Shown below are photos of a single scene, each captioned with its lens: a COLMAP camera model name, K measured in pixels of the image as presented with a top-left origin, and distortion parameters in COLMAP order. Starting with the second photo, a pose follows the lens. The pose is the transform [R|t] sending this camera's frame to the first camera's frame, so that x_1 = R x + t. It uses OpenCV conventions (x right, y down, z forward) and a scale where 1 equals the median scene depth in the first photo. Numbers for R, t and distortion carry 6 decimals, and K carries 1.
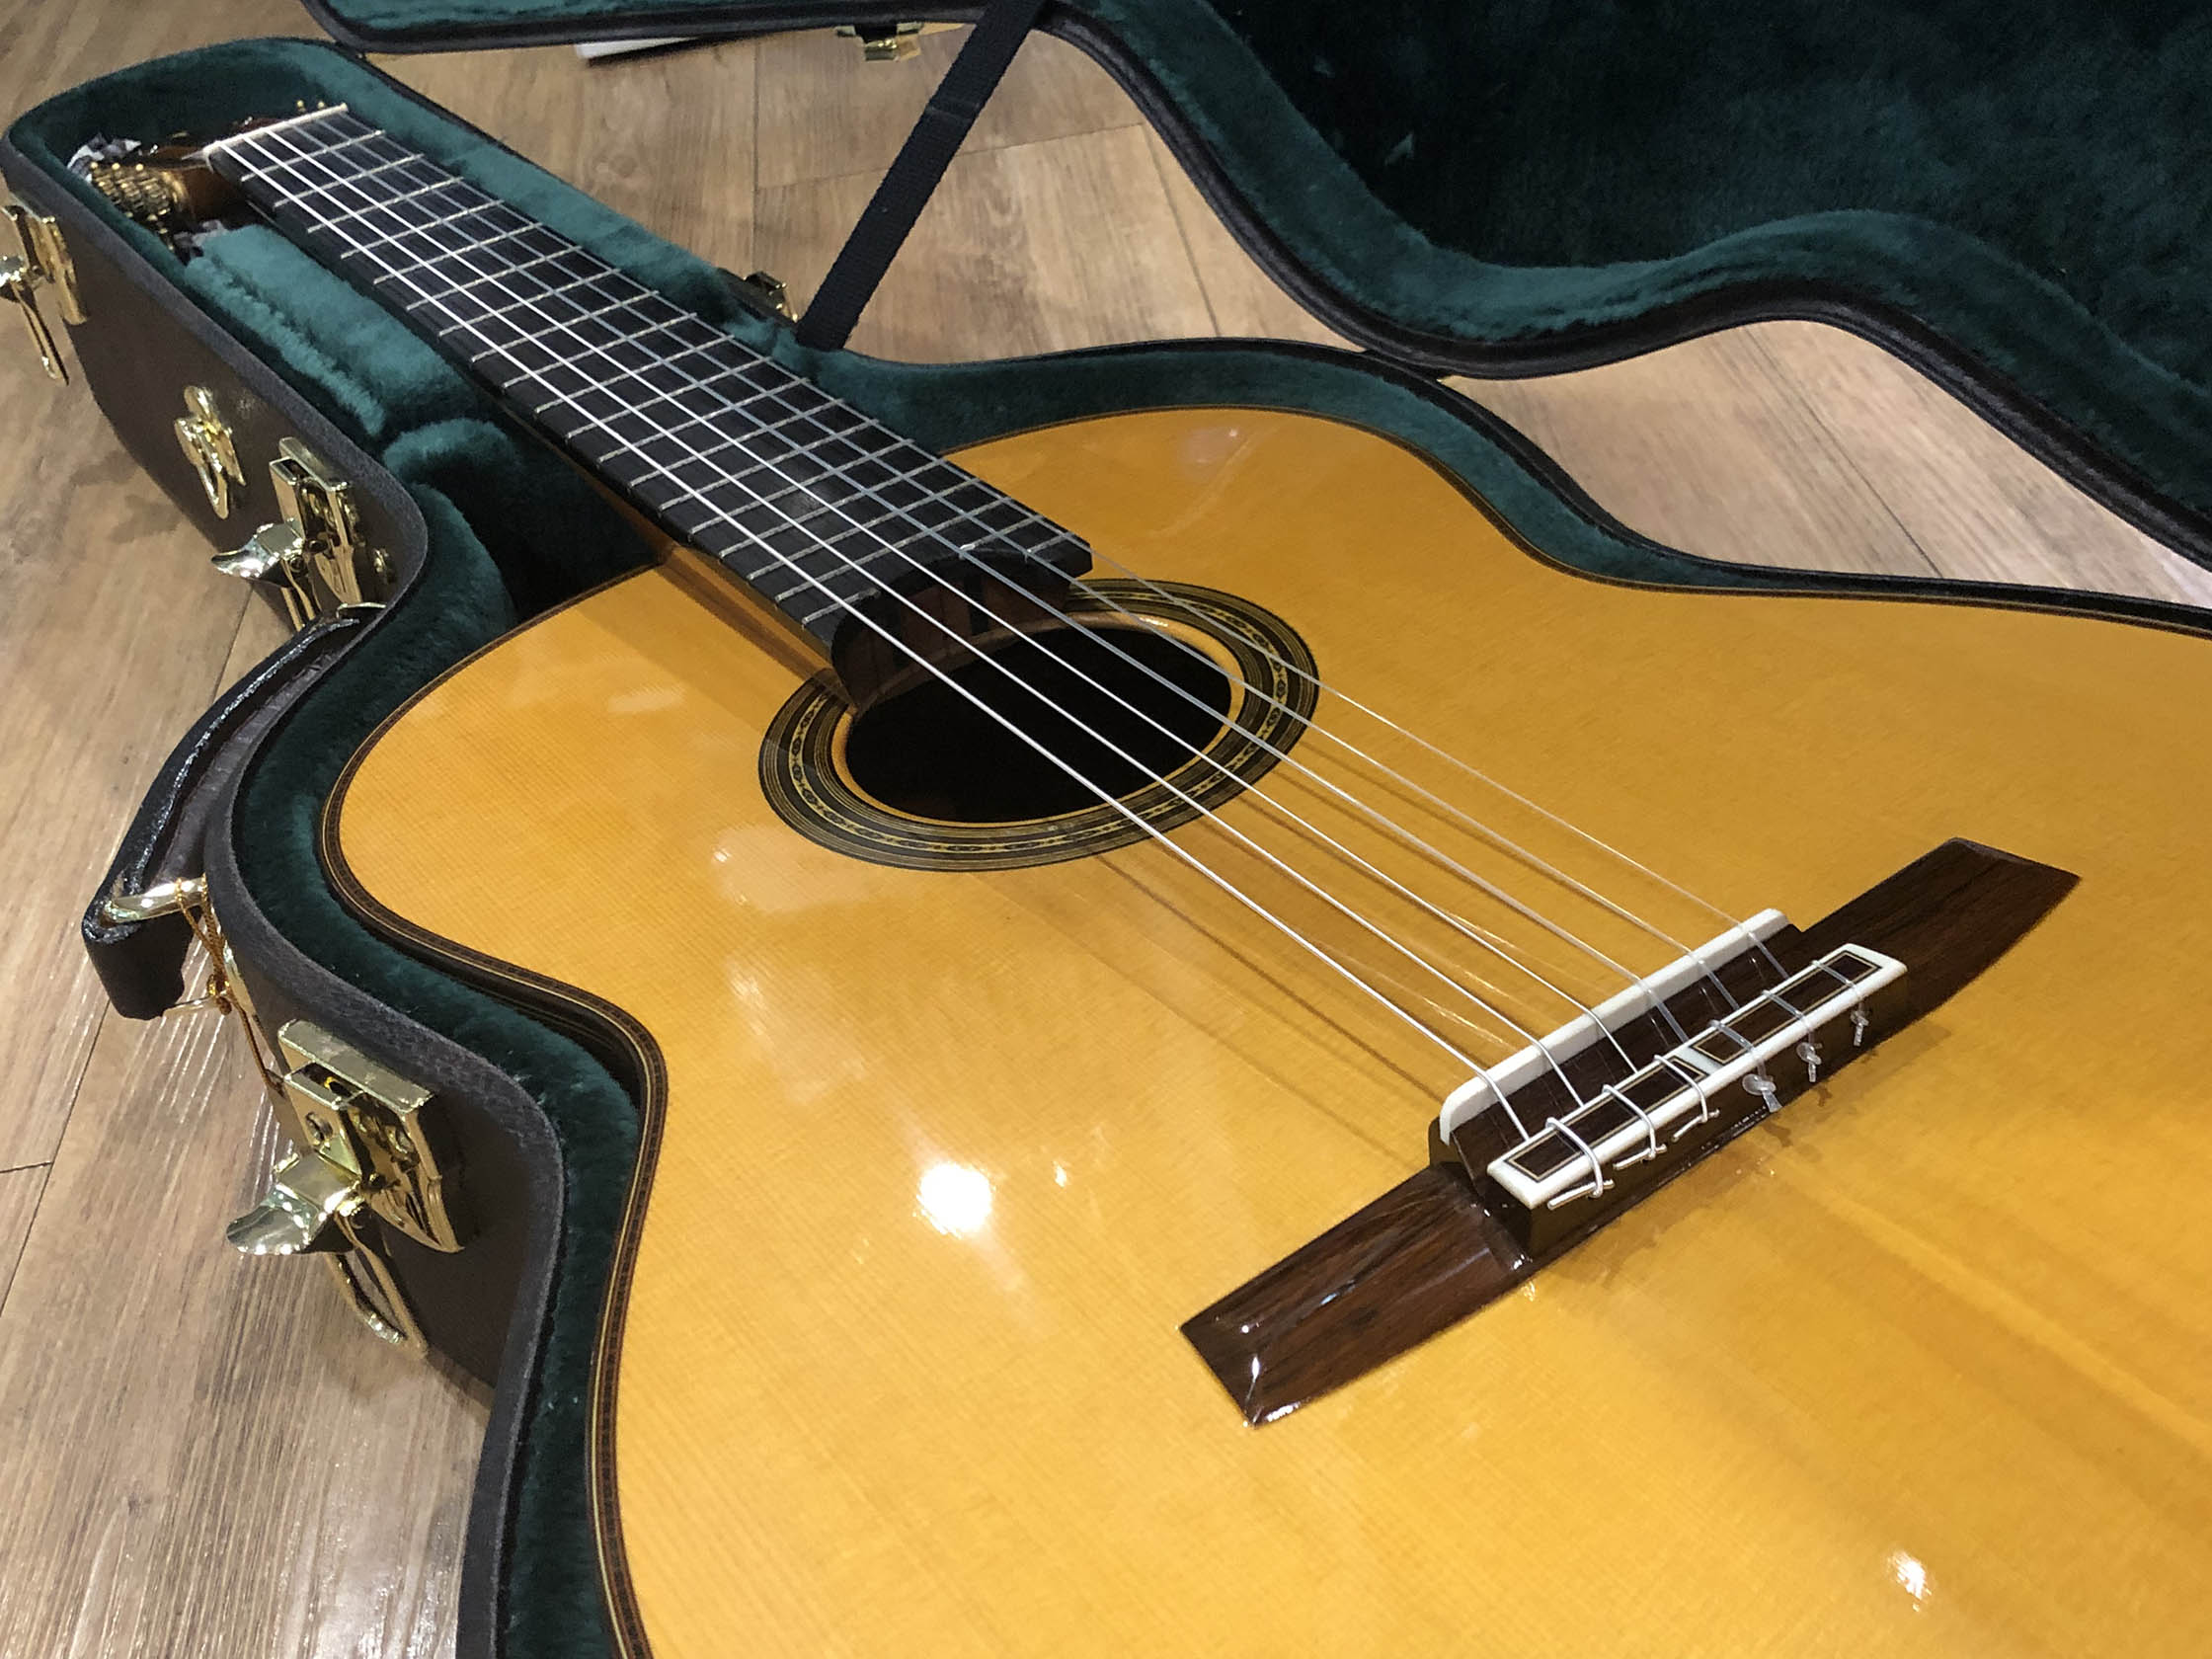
lens RADIAL K [[2436.4, 0, 1106.0], [0, 2436.4, 829.5], [0, 0, 1]] dist [-0.009248, 0.009879]
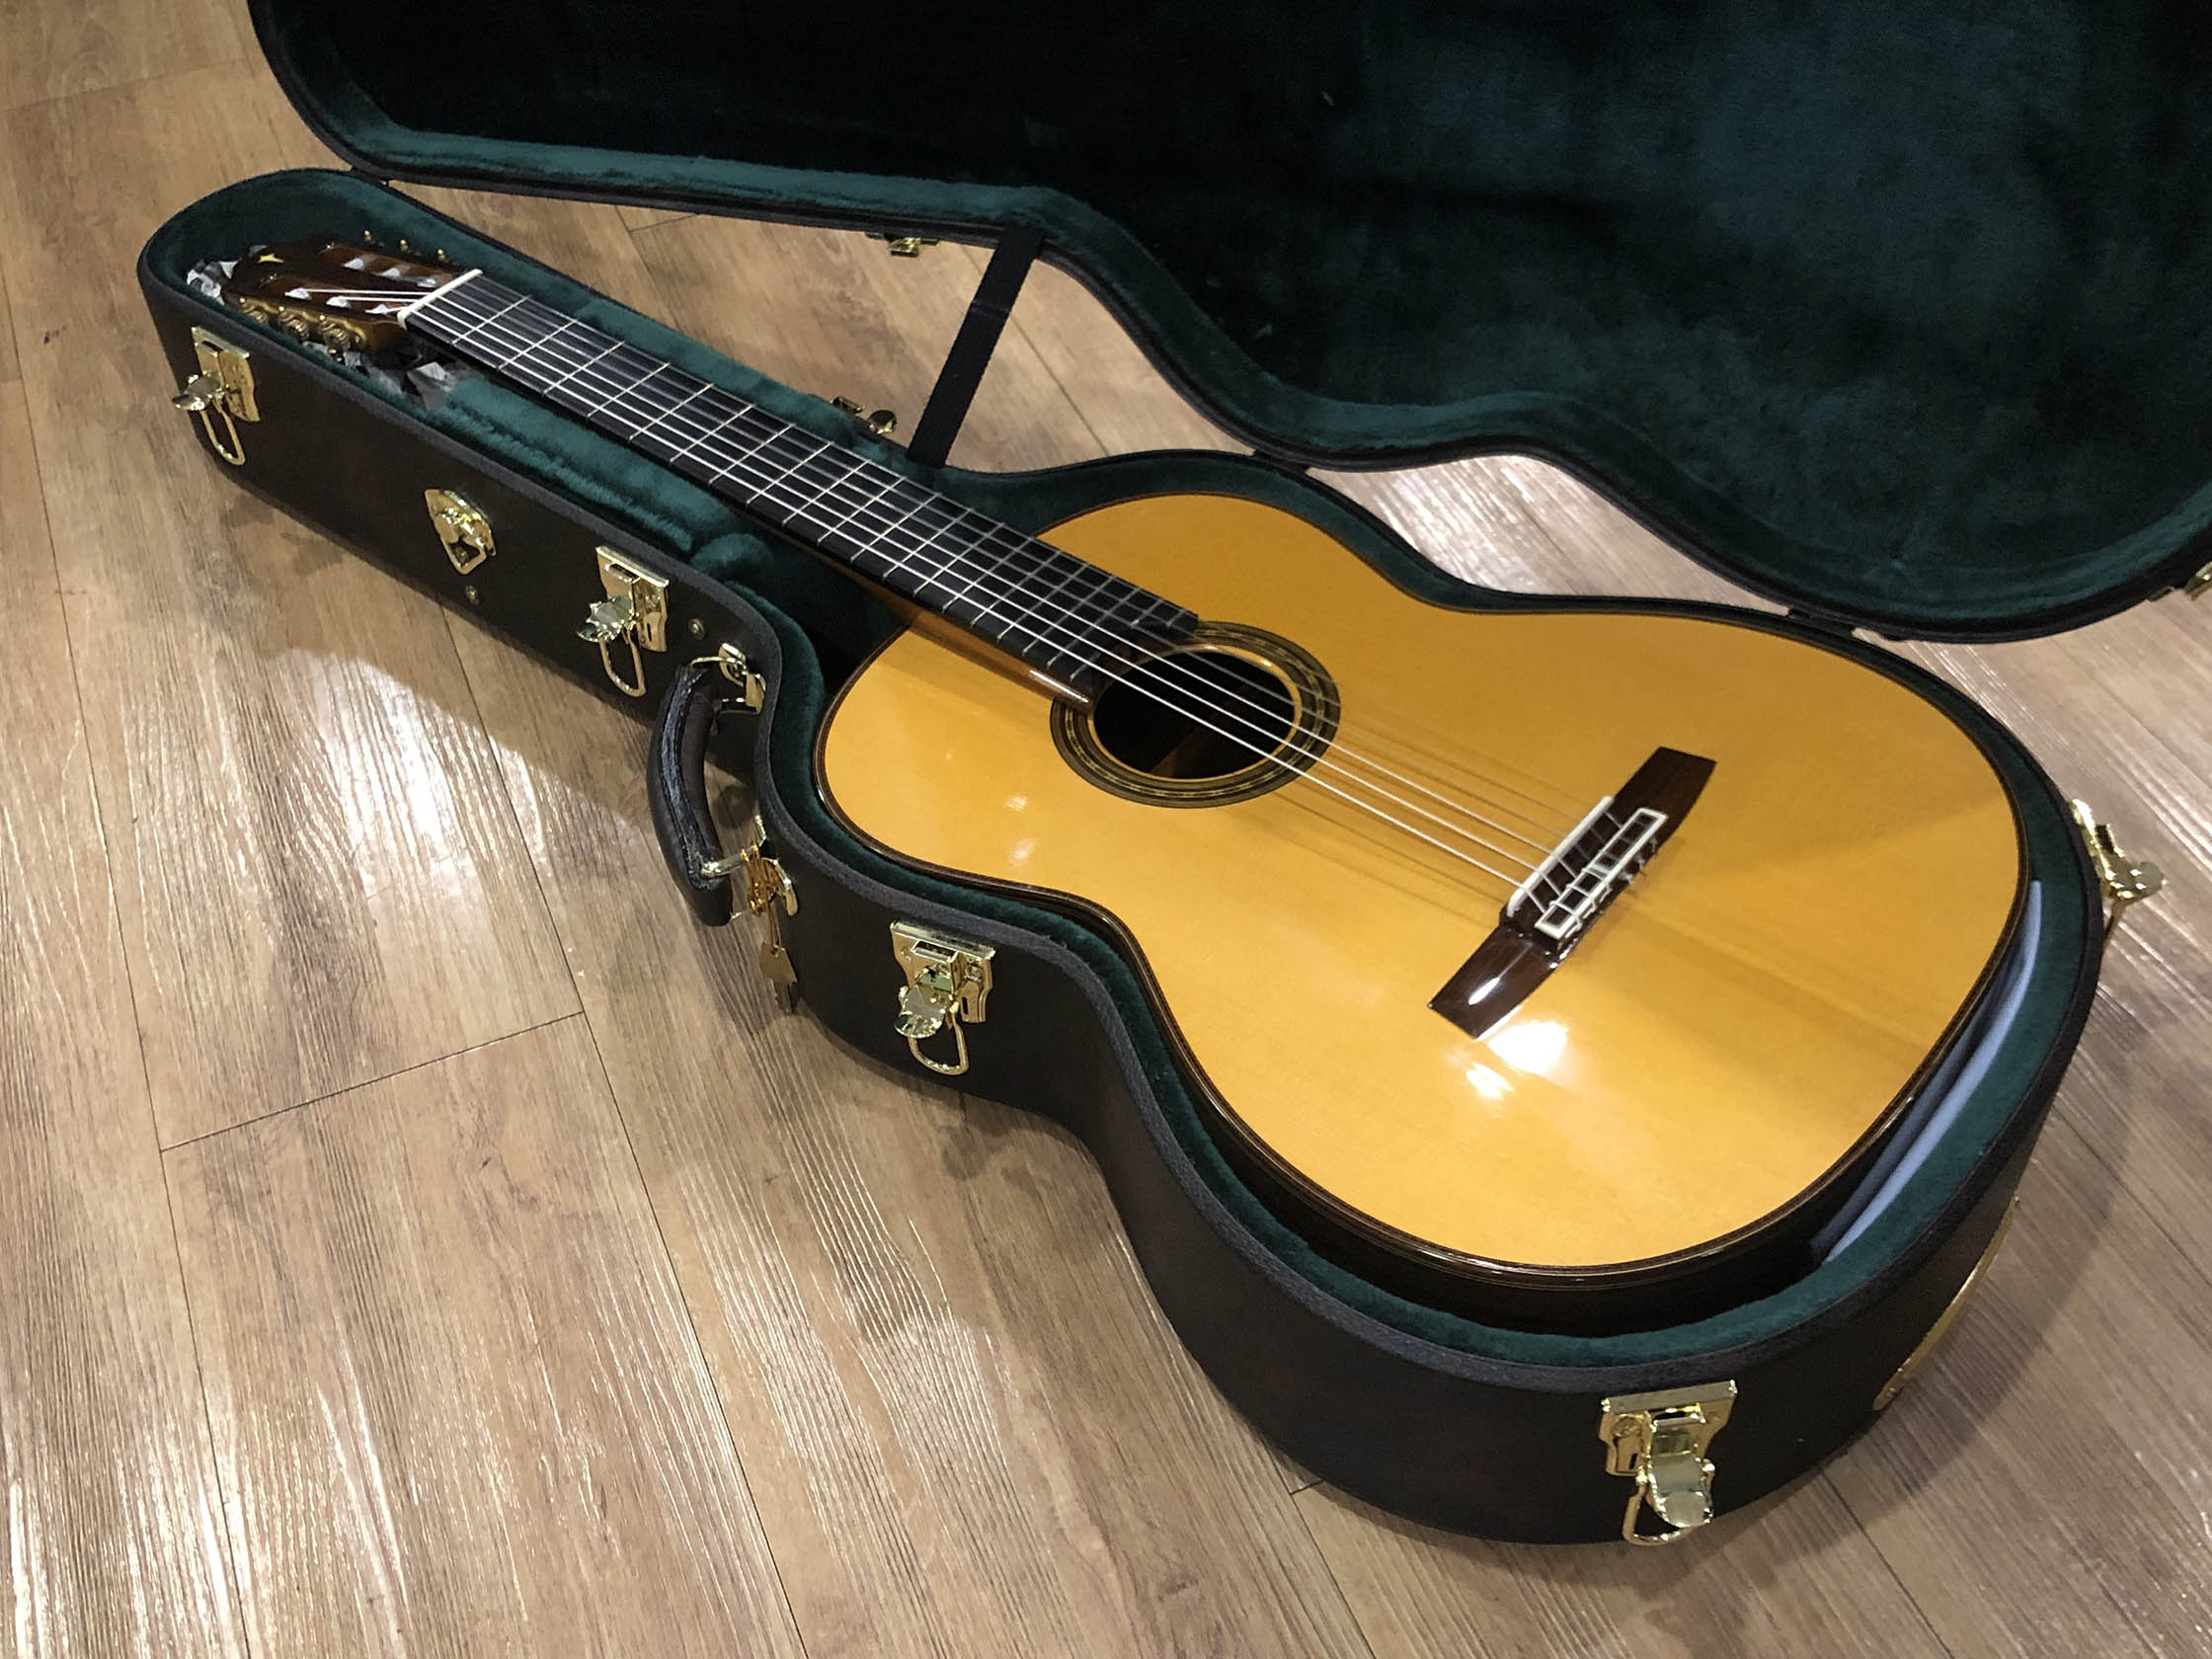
lens RADIAL K [[2371.3, 0, 1106.0], [0, 2371.3, 829.5], [0, 0, 1]] dist [0.110026, -0.337905]
pose [[0.954362, -0.134578, 0.266612, -0.607326], [0.093171, 0.982327, 0.162334, -0.265909], [-0.283747, -0.130085, 0.950035, -0.794795]]
